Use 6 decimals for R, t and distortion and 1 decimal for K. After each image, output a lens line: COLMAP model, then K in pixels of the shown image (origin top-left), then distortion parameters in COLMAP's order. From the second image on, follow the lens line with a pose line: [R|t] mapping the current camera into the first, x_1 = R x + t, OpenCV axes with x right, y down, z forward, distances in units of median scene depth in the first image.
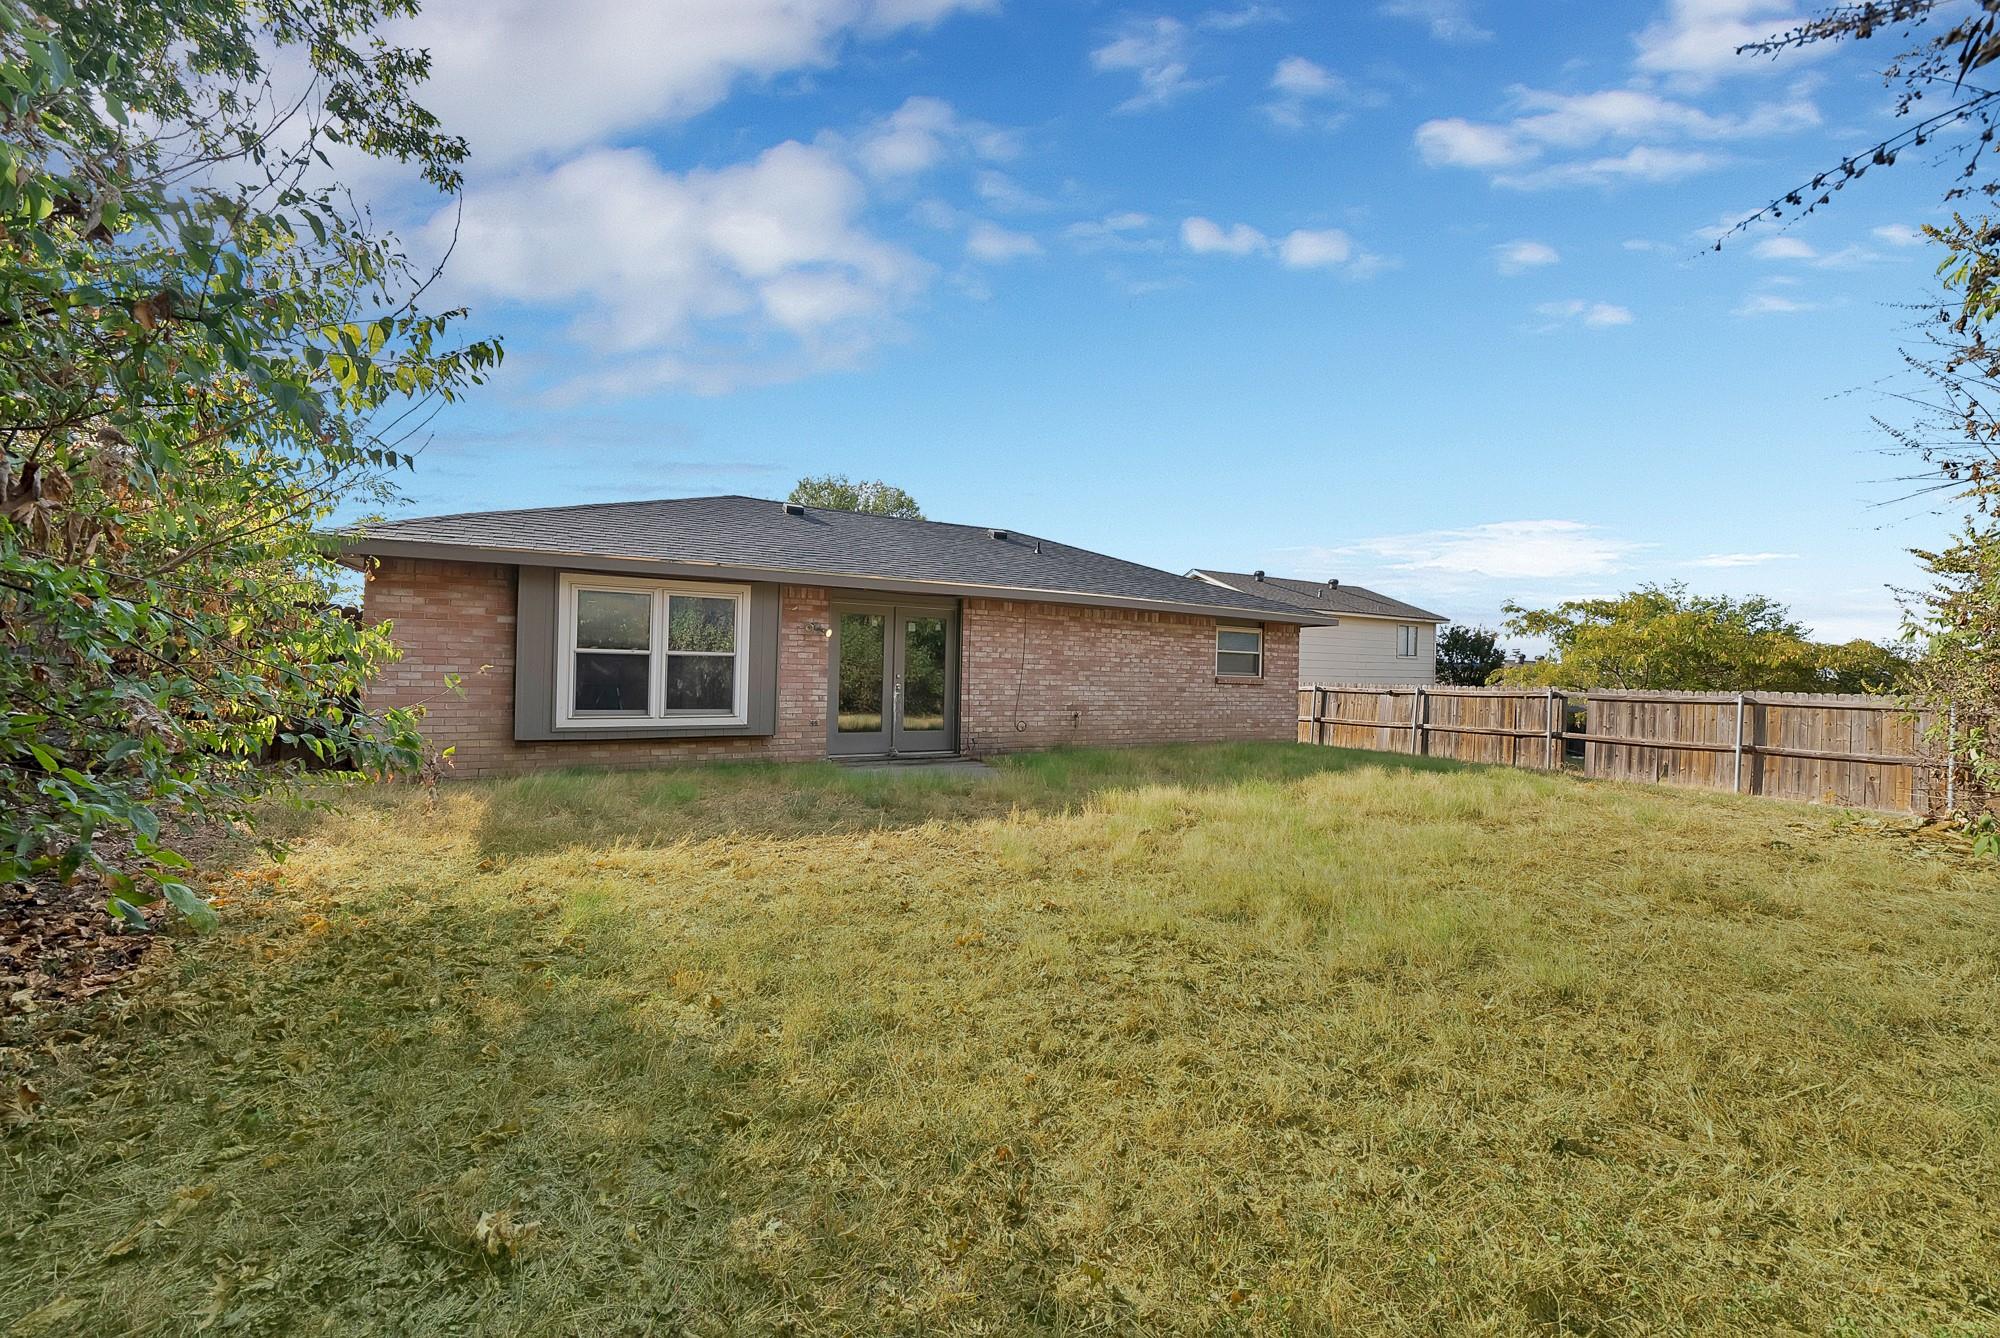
lens RADIAL K [[731.6, 0, 1004.5], [0, 731.6, 669.1], [0, 0, 1]] dist [-0.019072, 0.000978]
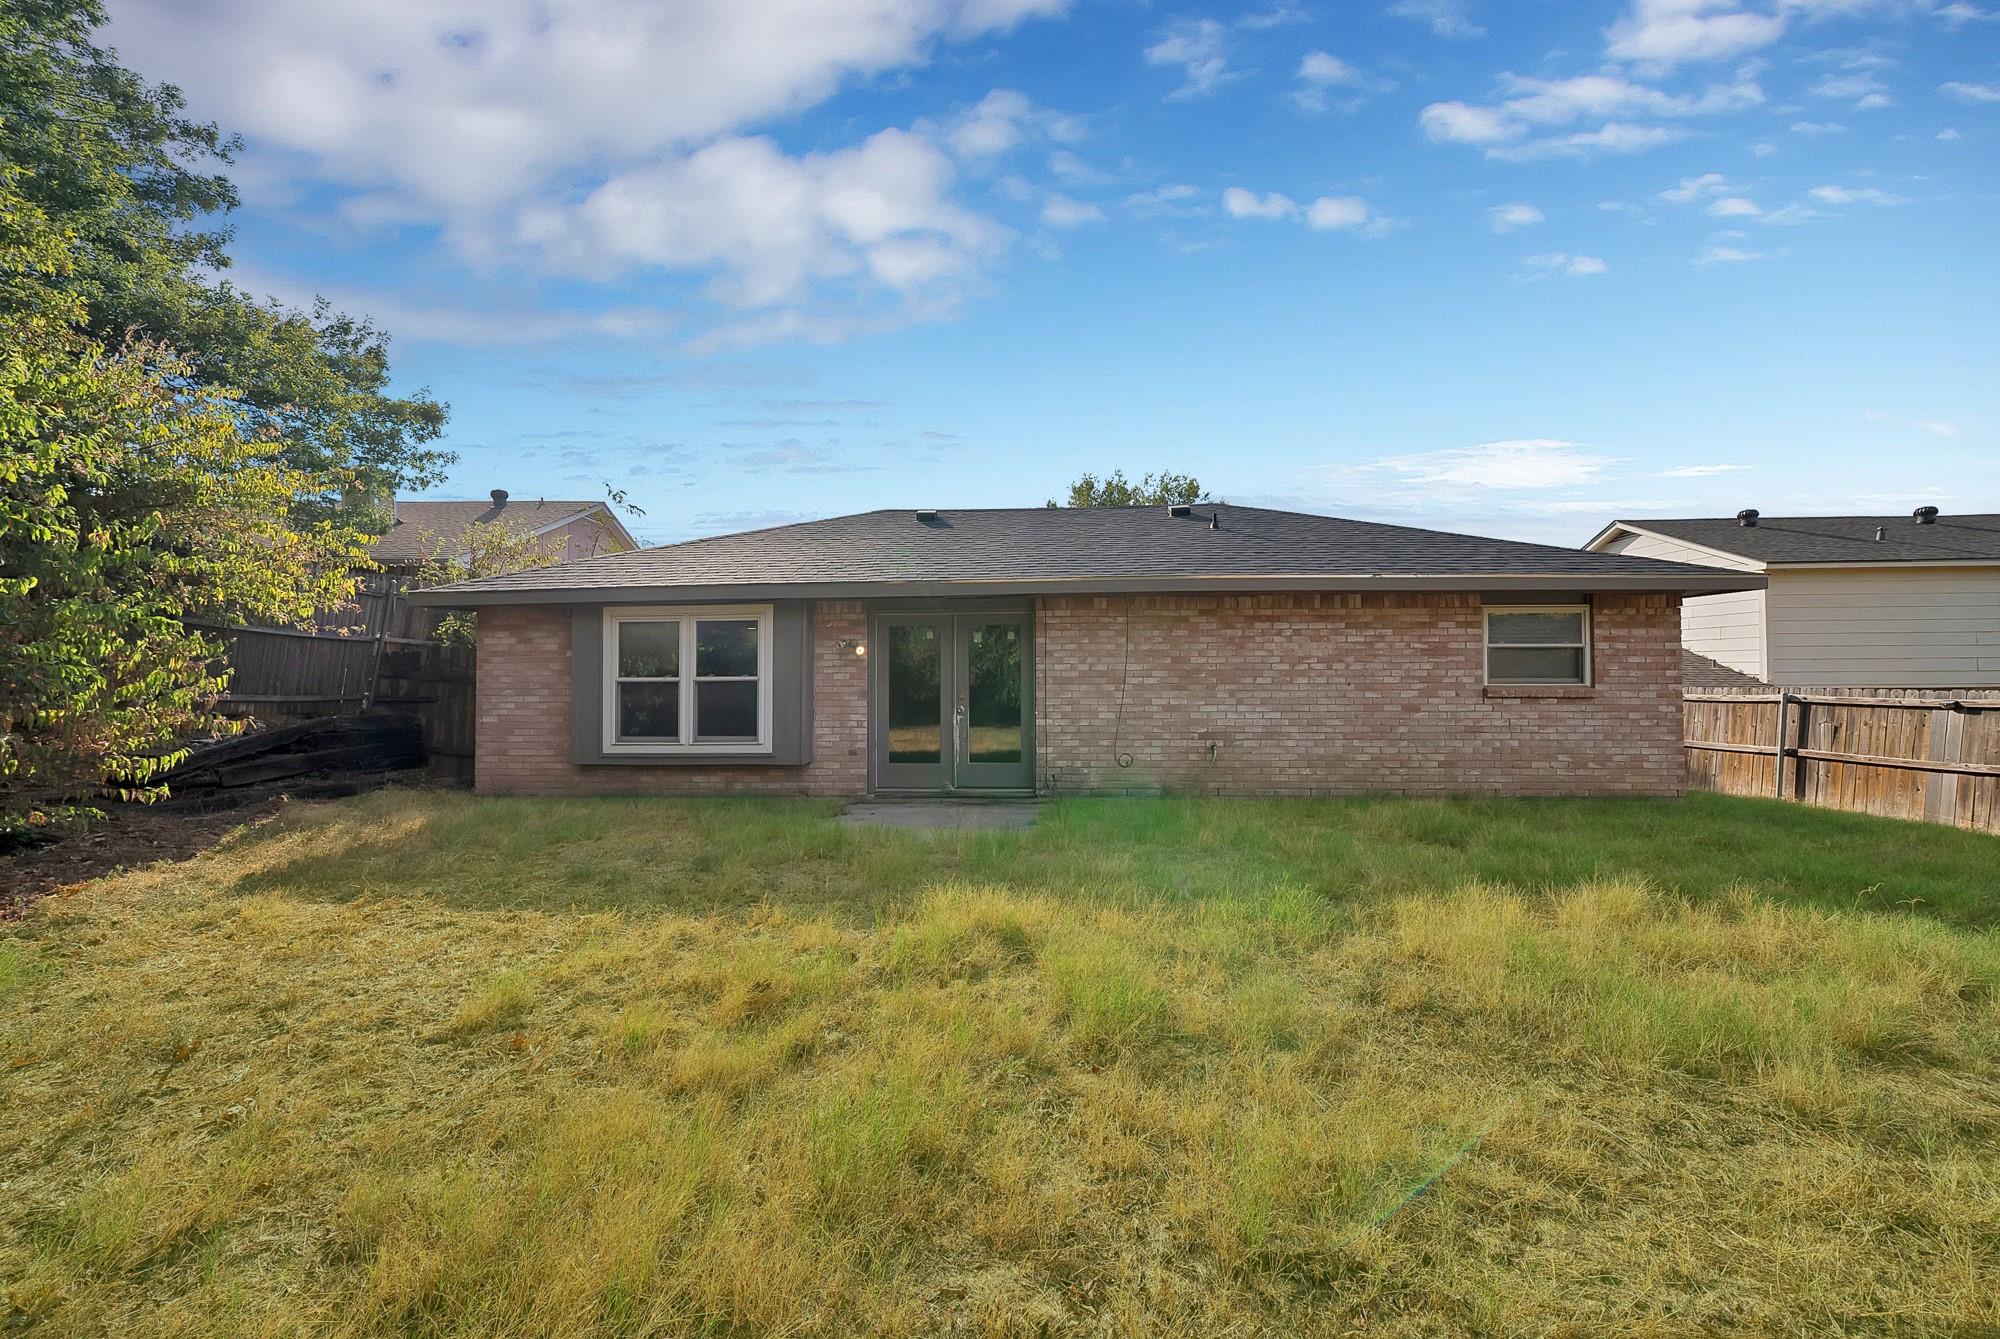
lens RADIAL K [[731.6, 0, 1002.6], [0, 731.6, 669.6], [0, 0, 1]] dist [-0.019072, 0.000978]
pose [[0.847768, -0.029739, -0.529534, 0.315030], [0.026463, 0.999555, -0.013769, -0.008008], [0.529707, -0.002340, 0.848177, 0.292215]]
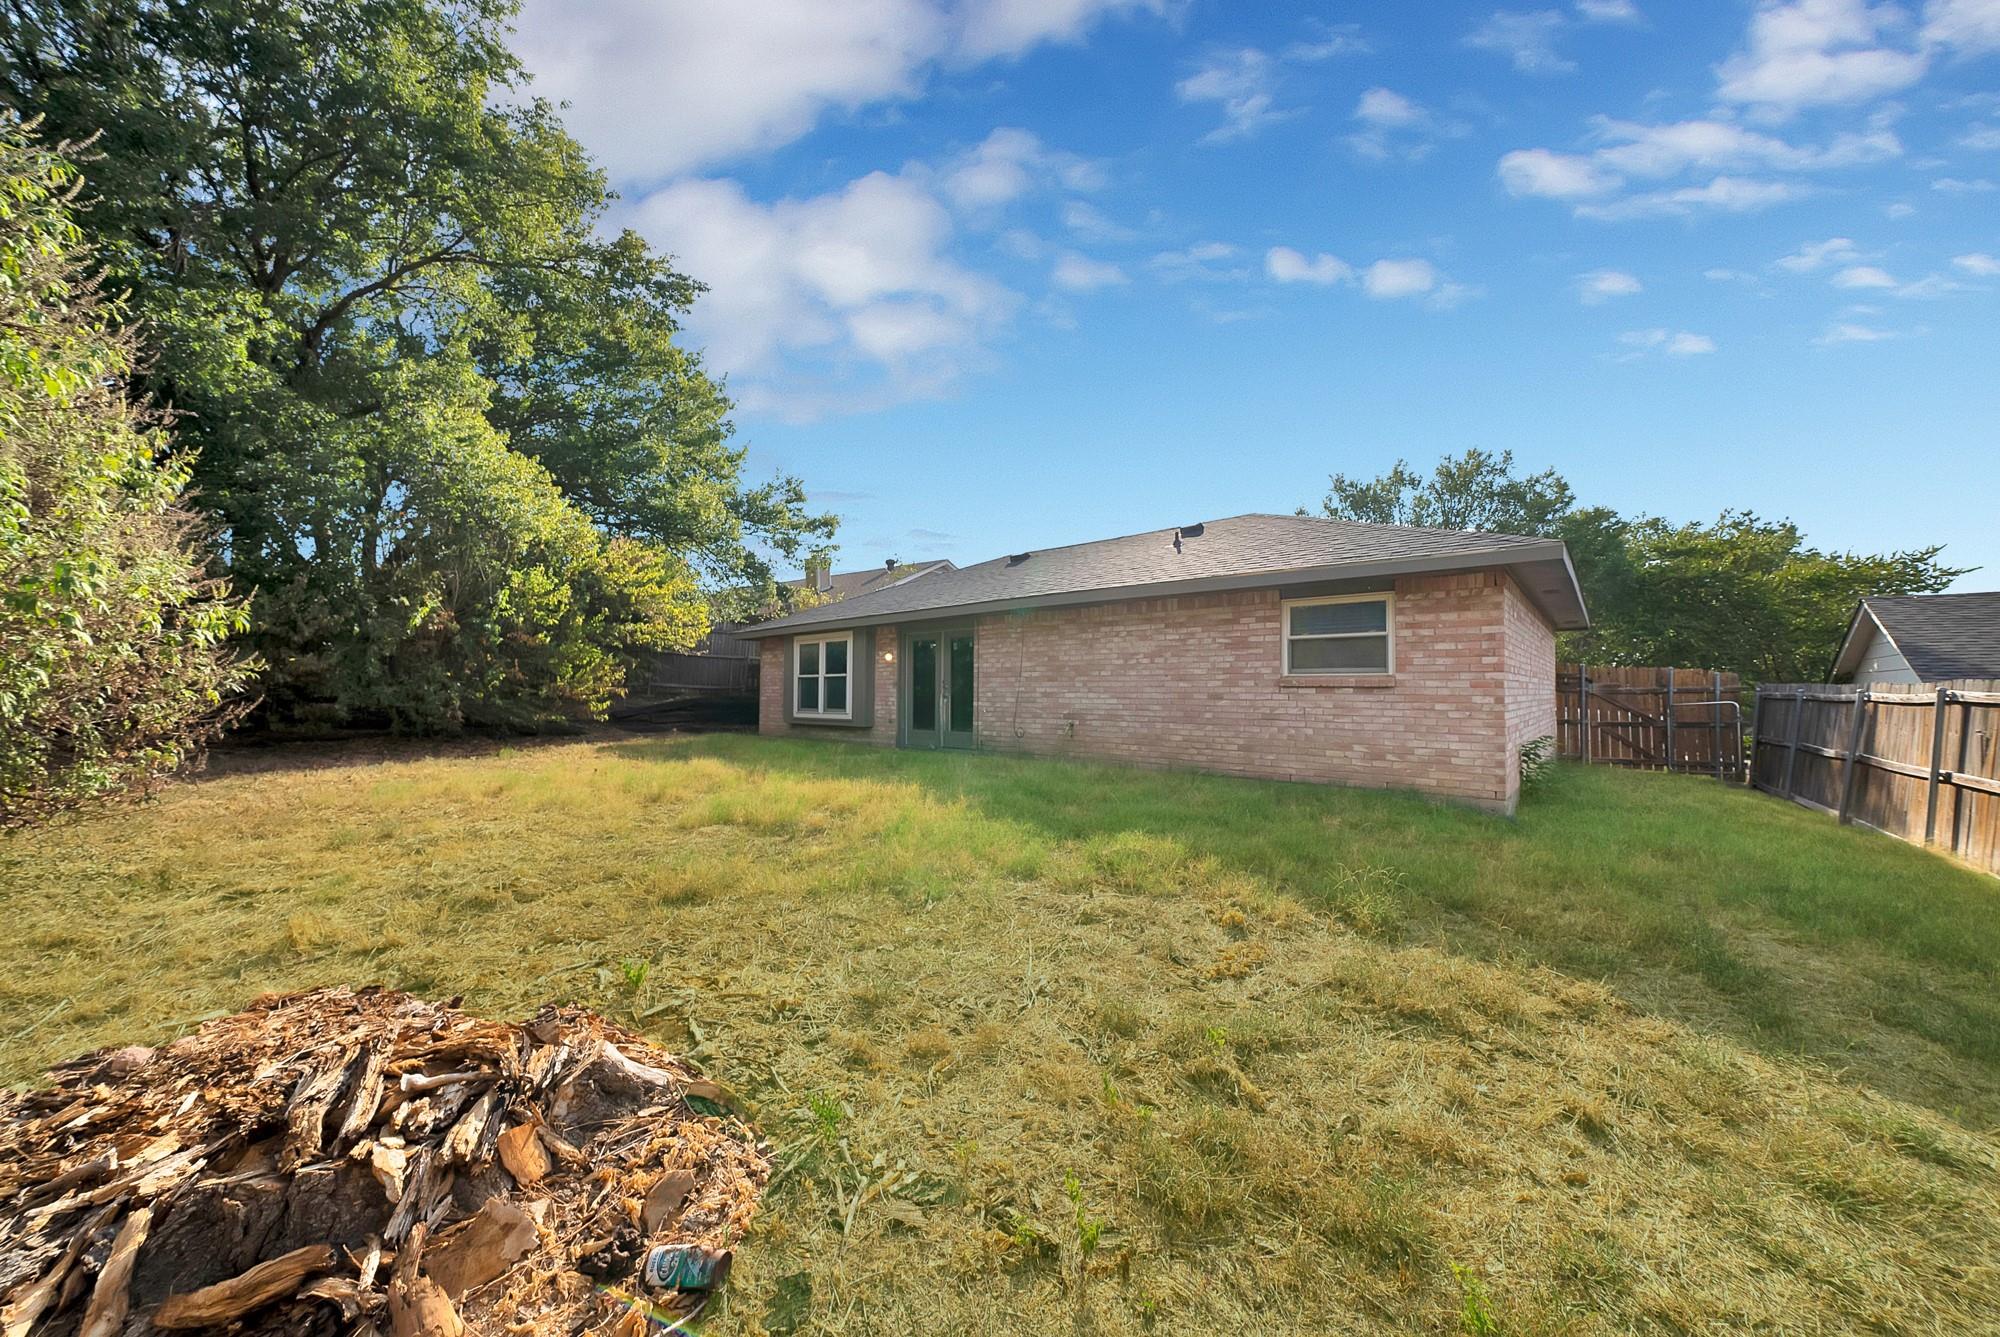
lens RADIAL K [[731.6, 0, 988.7], [0, 731.6, 676.3], [0, 0, 1]] dist [-0.019072, 0.000978]
pose [[0.315051, -0.042185, -0.948137, 0.978260], [0.009189, 0.999100, -0.041399, 0.040835], [0.949030, 0.004330, 0.315155, 0.629083]]
